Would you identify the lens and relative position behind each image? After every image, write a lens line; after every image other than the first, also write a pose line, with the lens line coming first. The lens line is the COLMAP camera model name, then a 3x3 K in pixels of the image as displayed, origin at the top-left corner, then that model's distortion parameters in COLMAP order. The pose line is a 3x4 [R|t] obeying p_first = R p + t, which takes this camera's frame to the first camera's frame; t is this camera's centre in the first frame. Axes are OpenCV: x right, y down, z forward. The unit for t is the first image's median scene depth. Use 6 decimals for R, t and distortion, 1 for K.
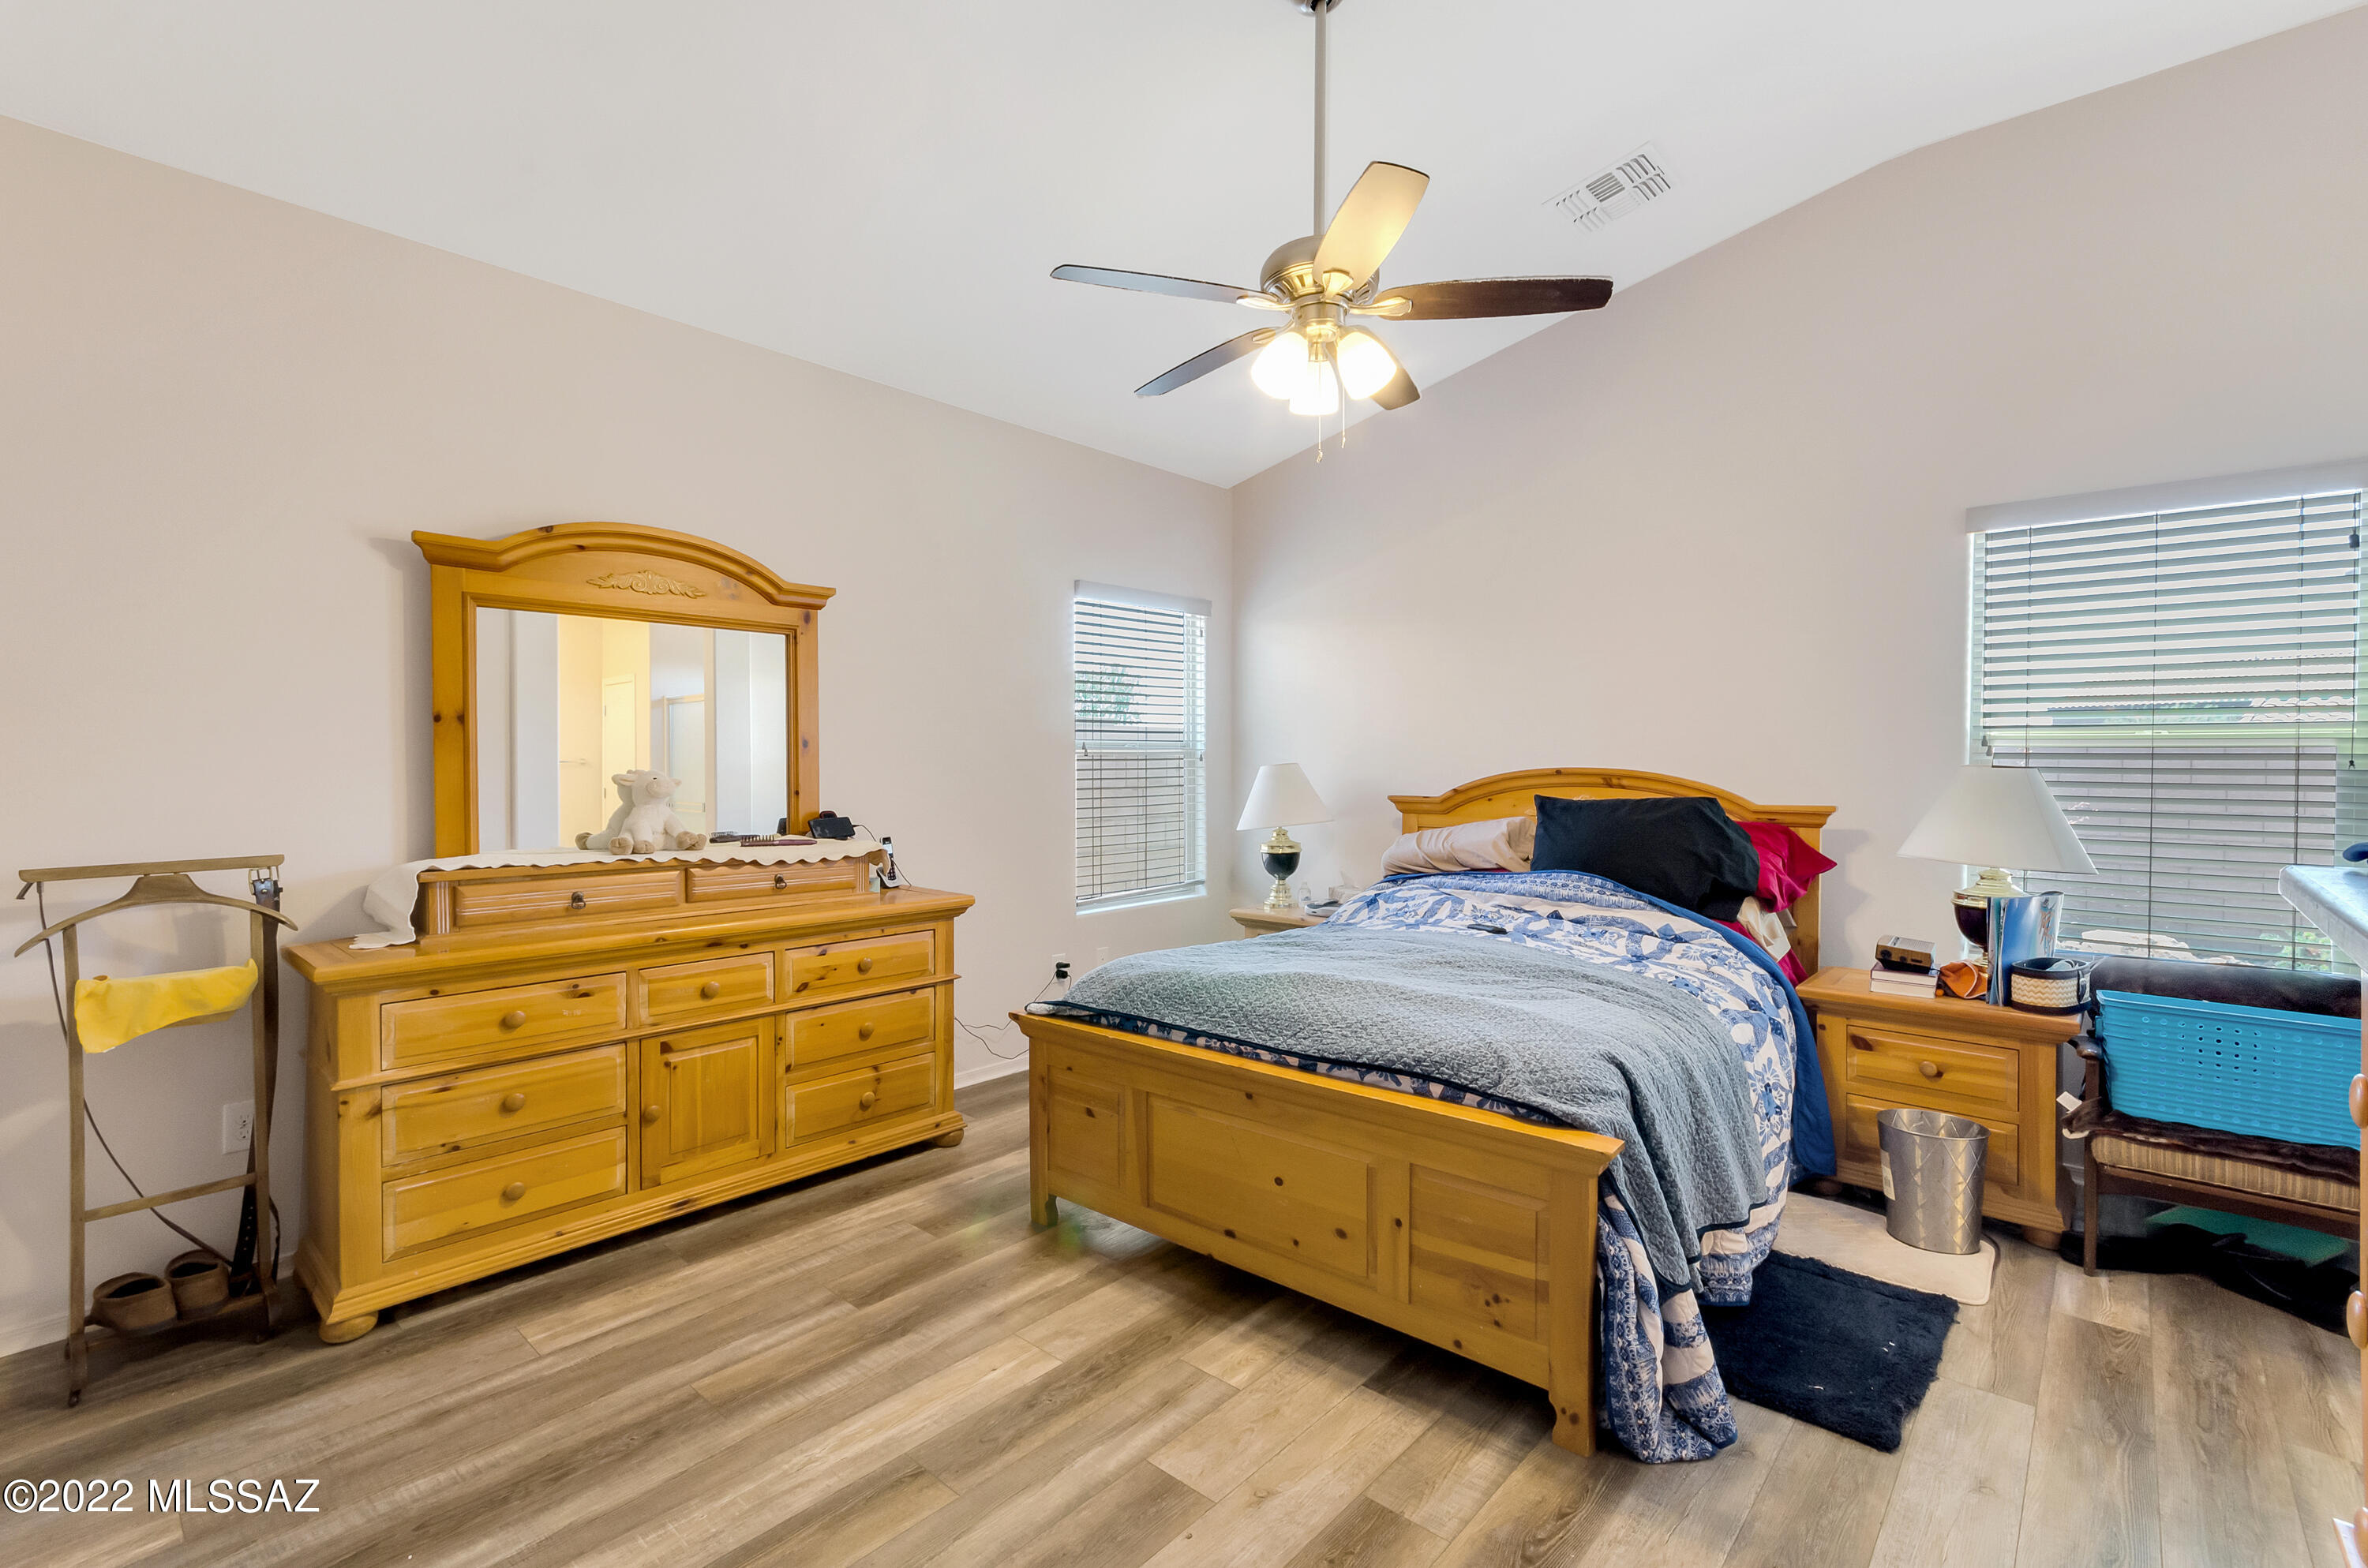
lens RADIAL K [[1037.4, 0, 1173.0], [0, 1037.4, 764.4], [0, 0, 1]] dist [0.003957, 0.001646]
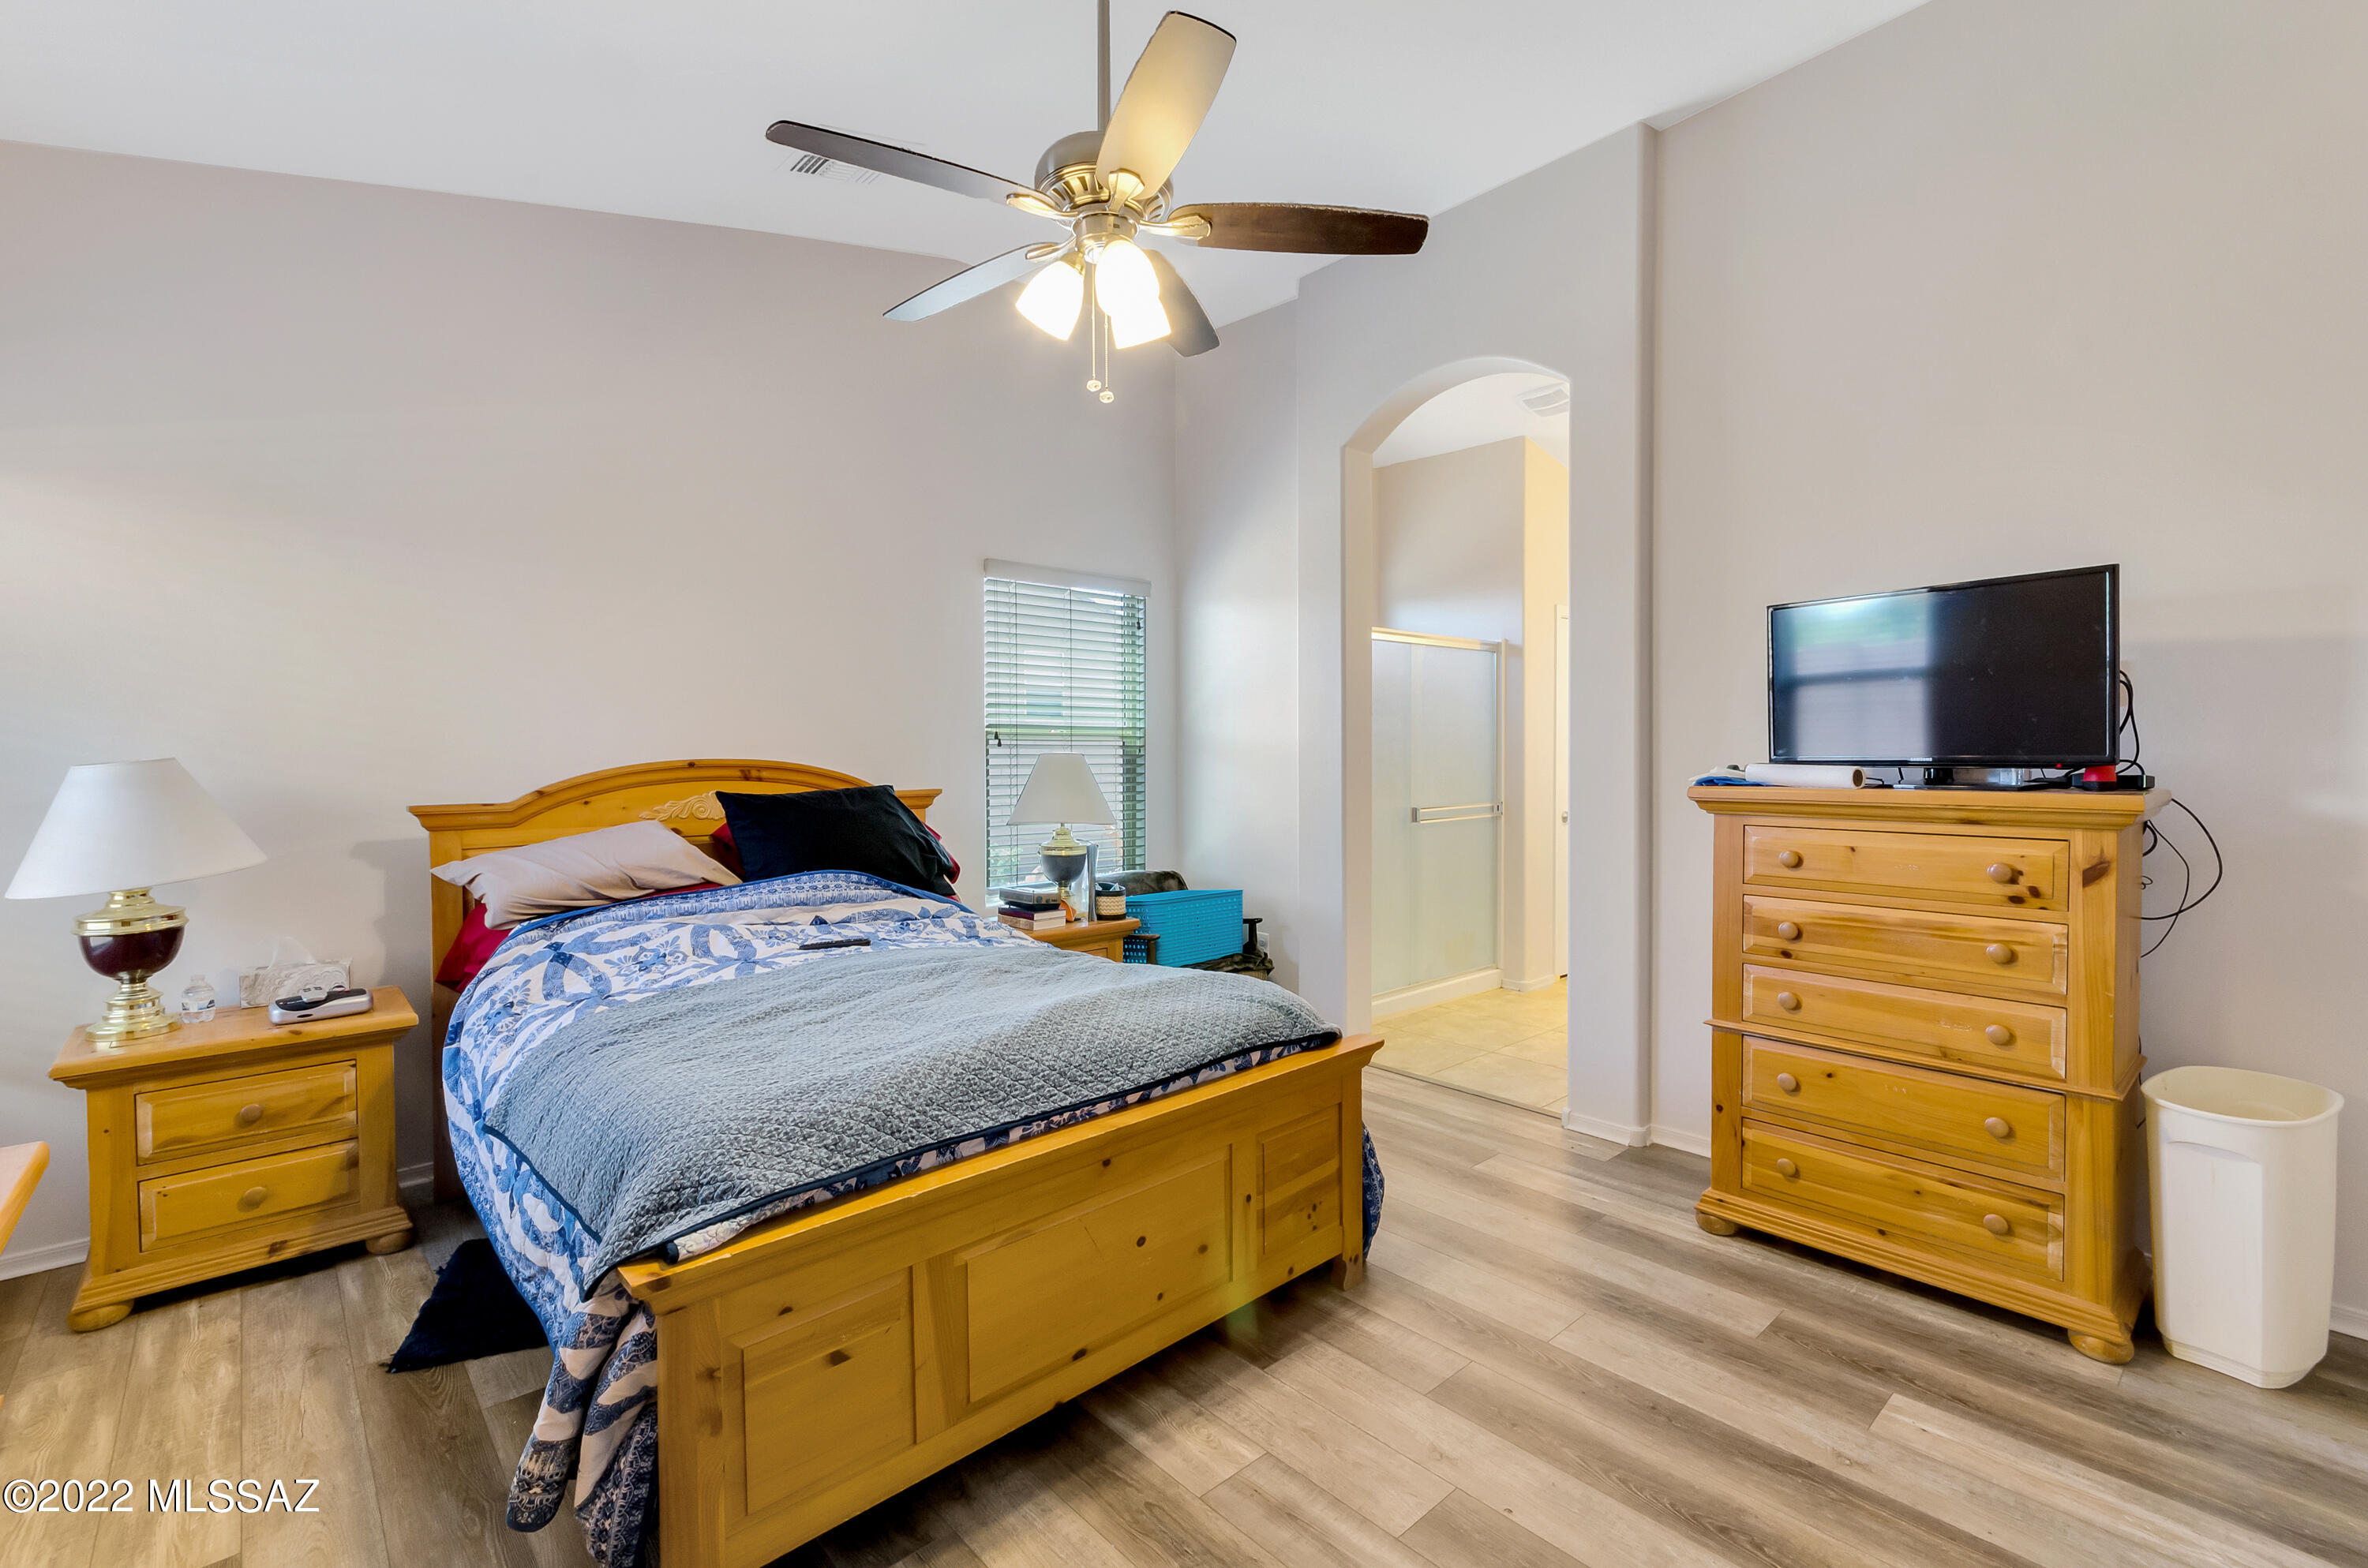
lens RADIAL K [[1037.4, 0, 1185.8], [0, 1037.4, 777.0], [0, 0, 1]] dist [0.003957, 0.001646]
pose [[0.103629, -0.024056, 0.994325, -0.660676], [0.006389, 0.999703, 0.023520, 0.000470], [-0.994595, 0.003915, 0.103752, 0.789023]]
